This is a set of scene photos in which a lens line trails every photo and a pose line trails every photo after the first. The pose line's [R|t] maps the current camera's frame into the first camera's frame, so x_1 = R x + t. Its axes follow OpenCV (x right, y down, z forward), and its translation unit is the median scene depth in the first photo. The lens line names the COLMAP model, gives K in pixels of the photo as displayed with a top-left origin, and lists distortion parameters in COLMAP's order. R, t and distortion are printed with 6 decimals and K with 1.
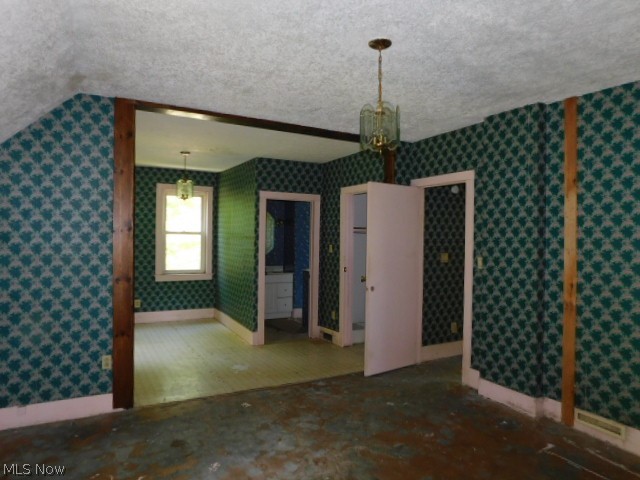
lens RADIAL K [[422.0, 0, 319.9], [0, 422.0, 239.4], [0, 0, 1]] dist [-0.037369, 0.006917]
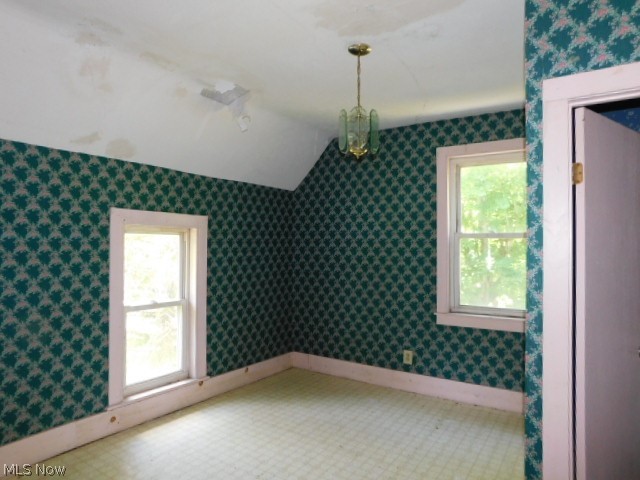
lens RADIAL K [[422.0, 0, 319.4], [0, 422.0, 238.5], [0, 0, 1]] dist [-0.037369, 0.006917]
pose [[0.482446, -0.015730, -0.875784, 0.024323], [-0.000303, 0.999836, -0.018125, -0.003022], [0.875925, 0.009010, 0.482362, 0.594181]]
